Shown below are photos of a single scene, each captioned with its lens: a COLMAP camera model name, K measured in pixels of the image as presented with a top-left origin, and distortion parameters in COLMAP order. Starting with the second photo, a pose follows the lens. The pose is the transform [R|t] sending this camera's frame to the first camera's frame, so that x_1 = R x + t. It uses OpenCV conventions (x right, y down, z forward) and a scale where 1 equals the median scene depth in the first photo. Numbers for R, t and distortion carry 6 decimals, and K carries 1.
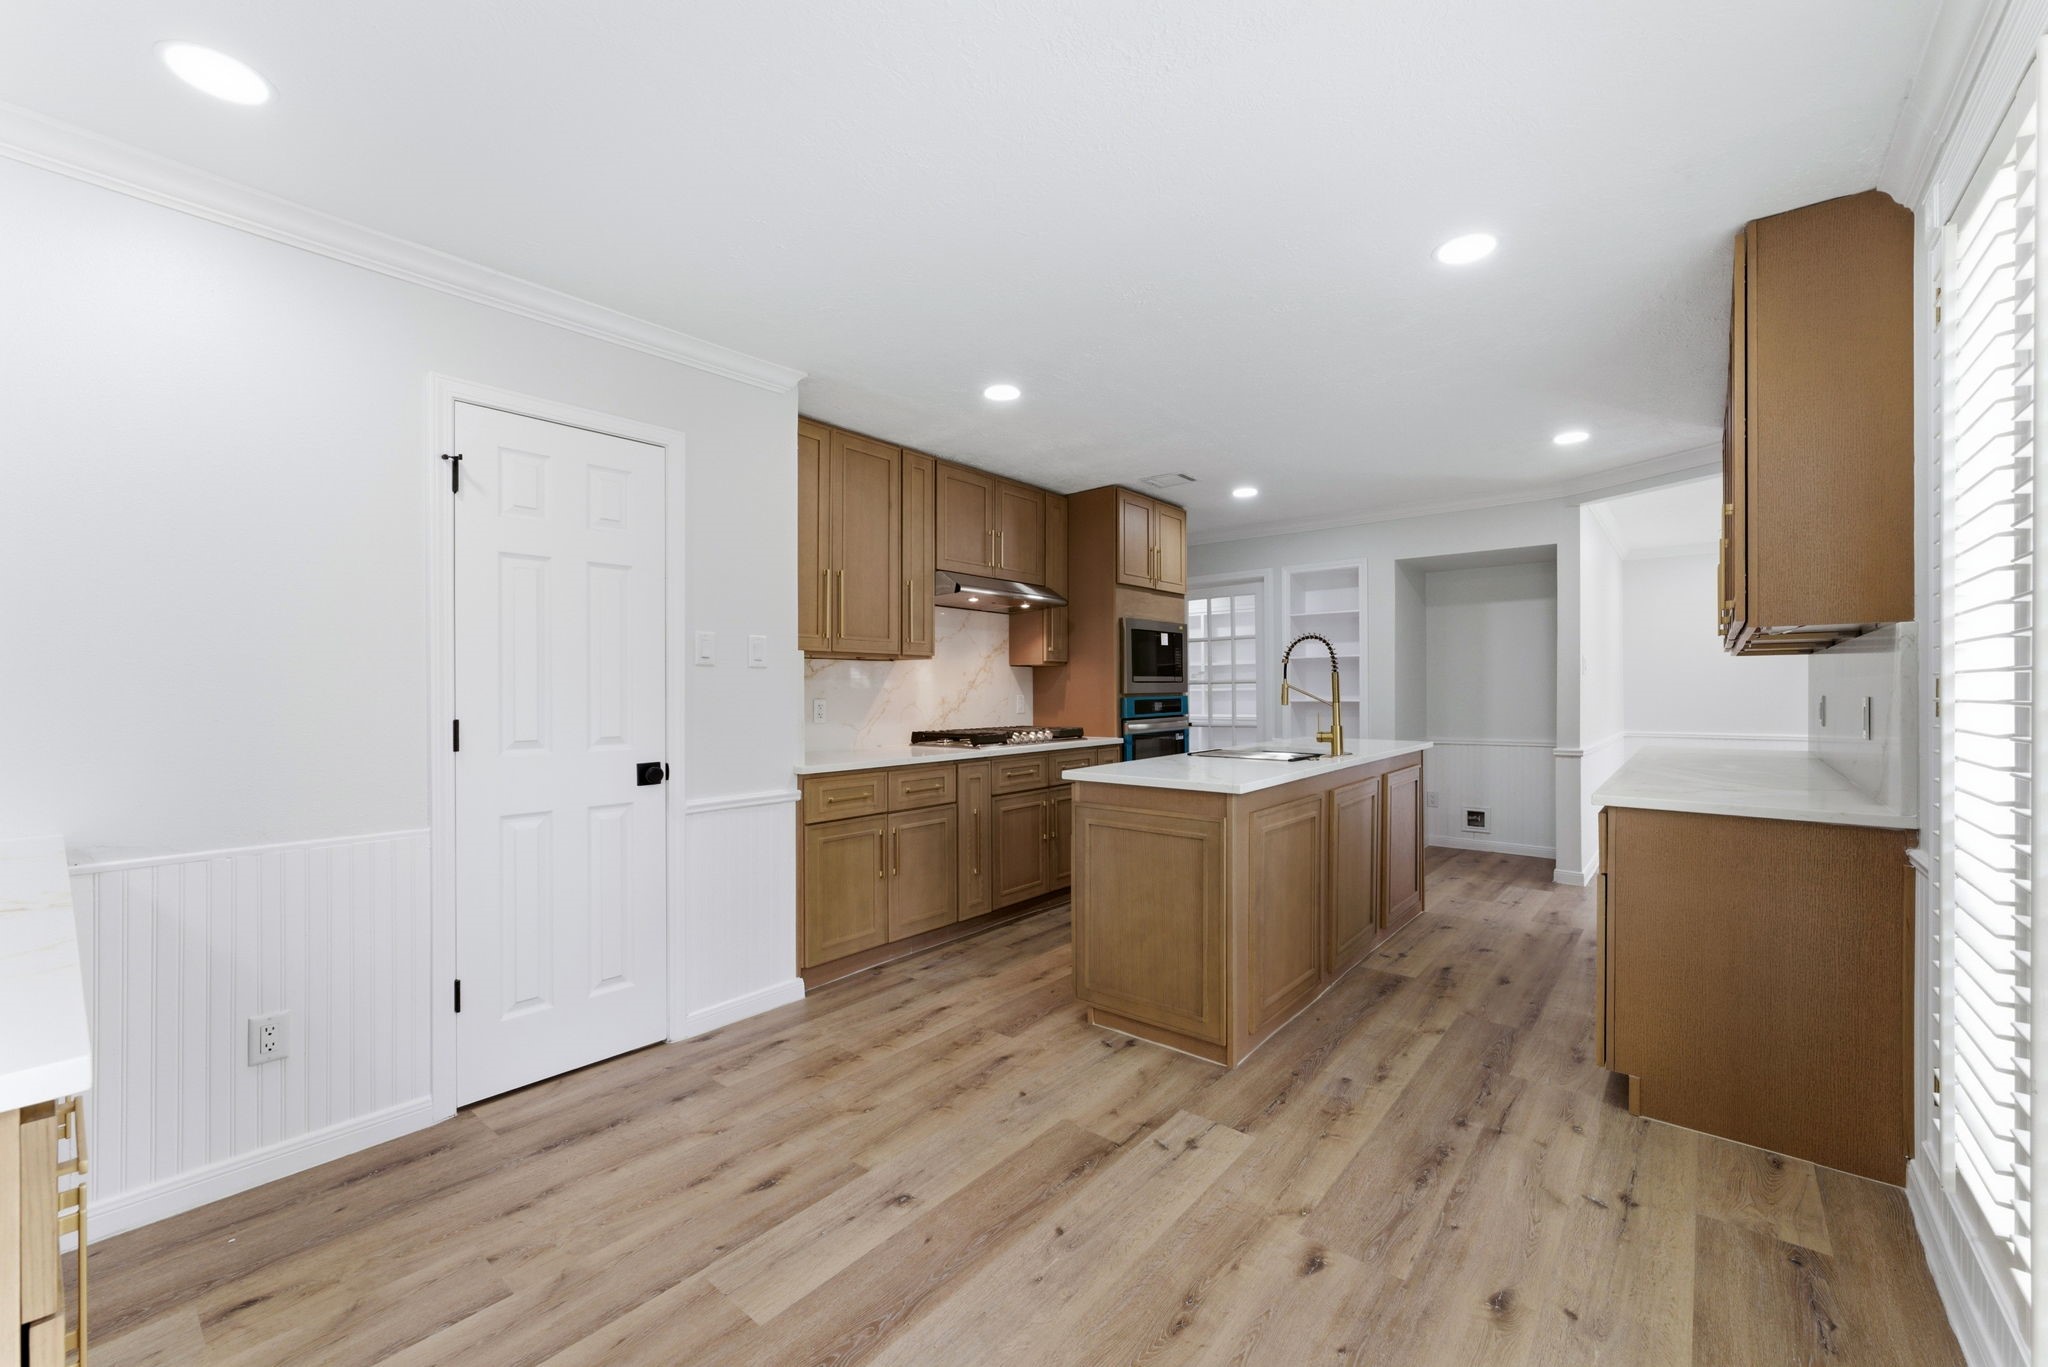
lens RADIAL K [[822.2, 0, 1049.9], [0, 822.2, 691.5], [0, 0, 1]] dist [0.002586, -0.000163]
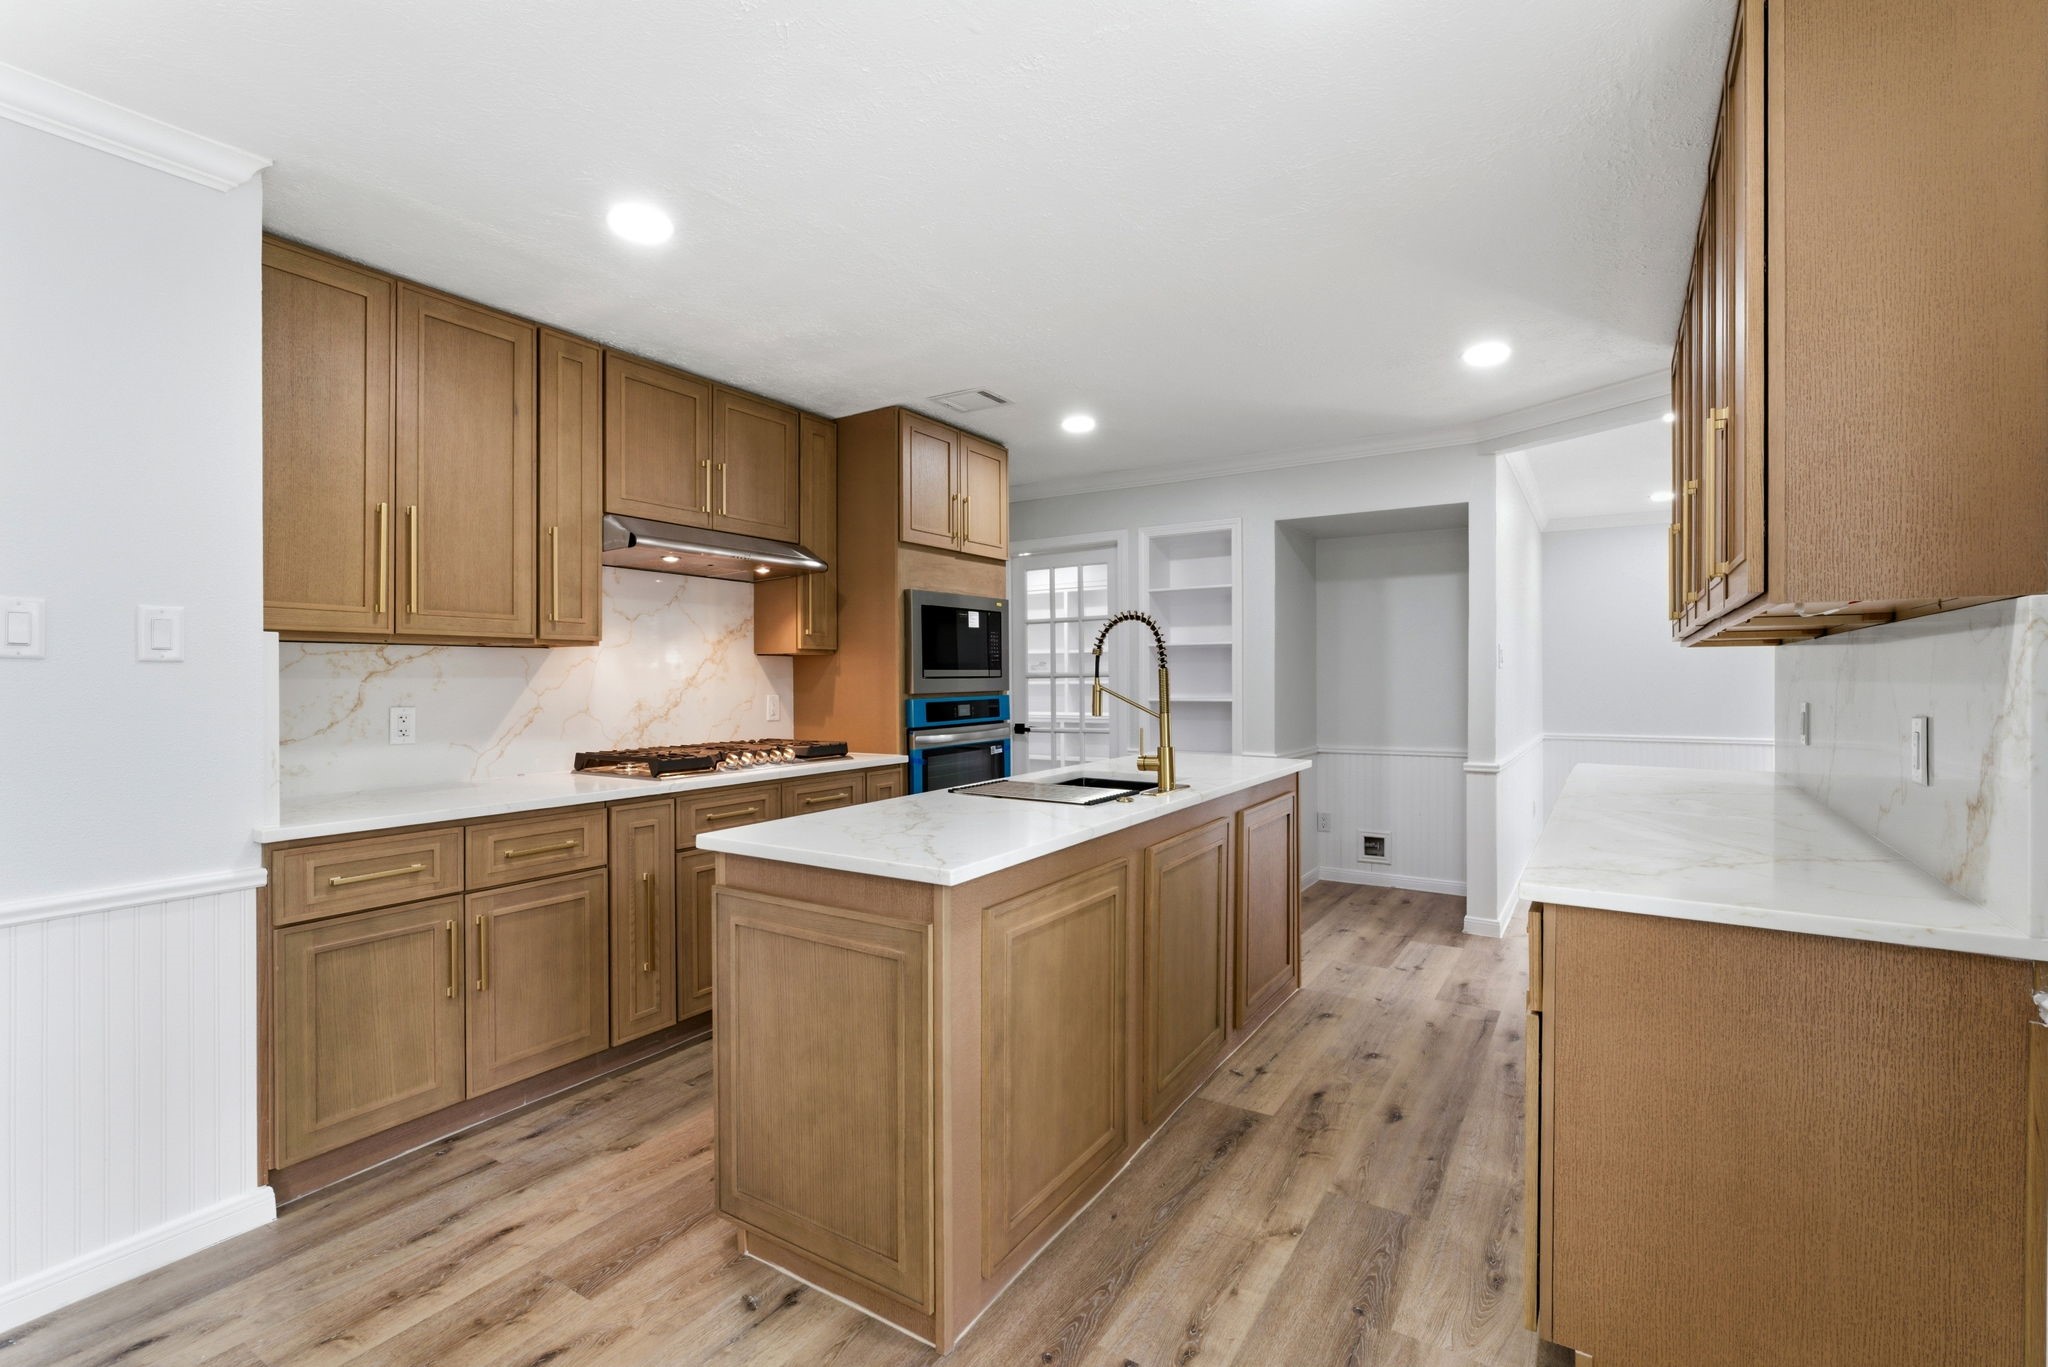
lens RADIAL K [[918.1, 0, 1050.3], [0, 918.1, 681.6], [0, 0, 1]] dist [0.004132, 0.000715]
pose [[0.992451, -0.000009, 0.122644, 0.149068], [-0.000345, 0.999996, 0.002867, -0.014037], [-0.122644, -0.002887, 0.992447, 0.236266]]
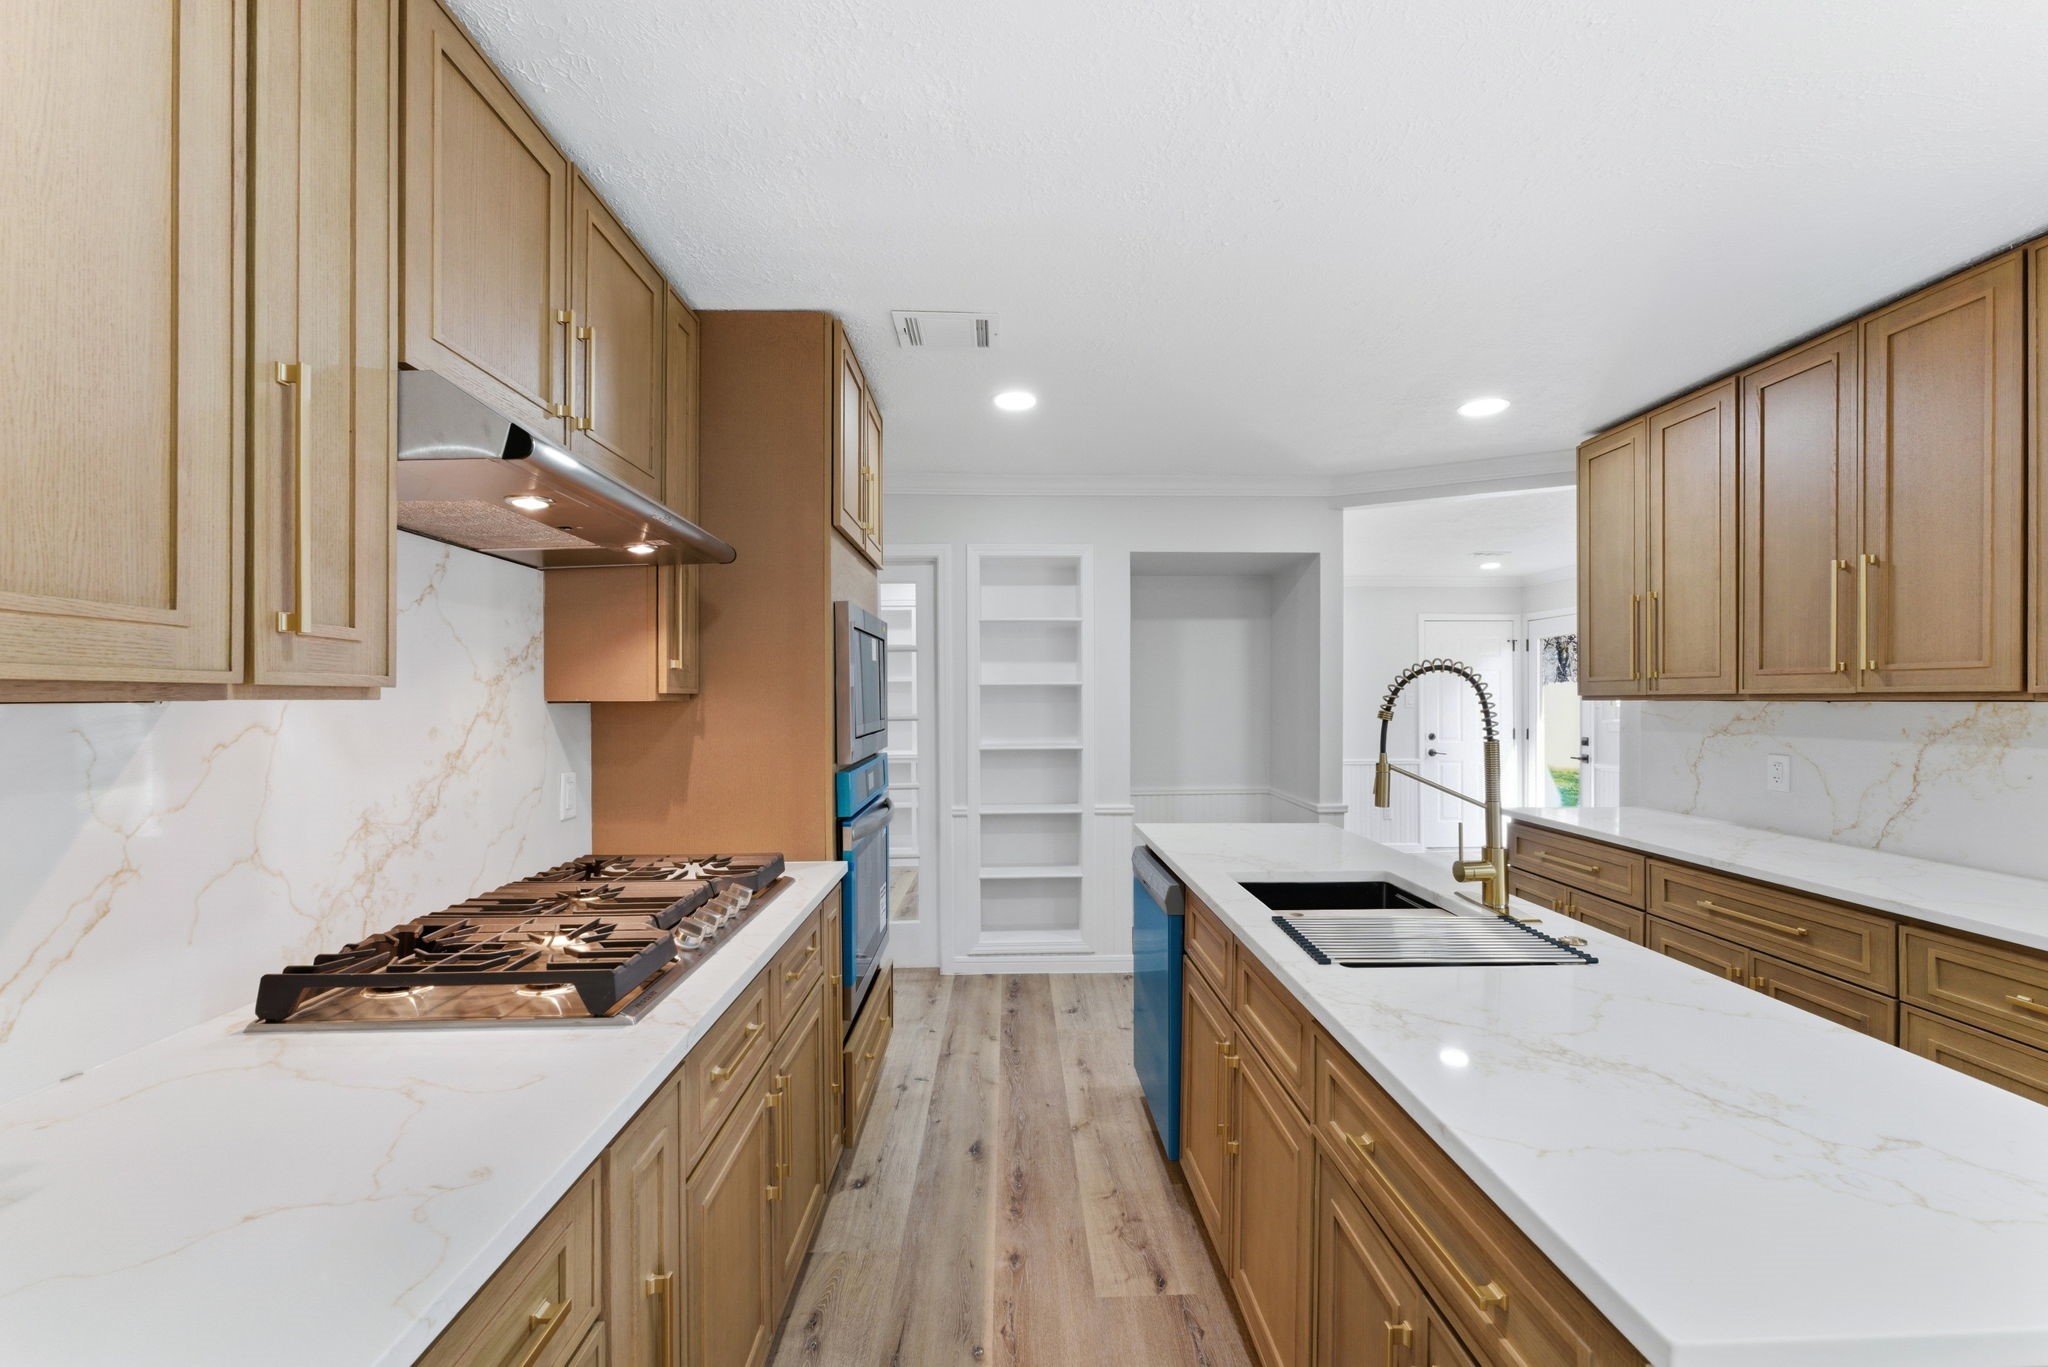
lens RADIAL K [[822.2, 0, 1026.4], [0, 822.2, 696.9], [0, 0, 1]] dist [0.002586, -0.000163]
pose [[0.756980, 0.002571, 0.653433, -0.180771], [-0.000686, 0.999995, -0.003139, -0.044799], [-0.653438, 0.001927, 0.756977, 0.755931]]
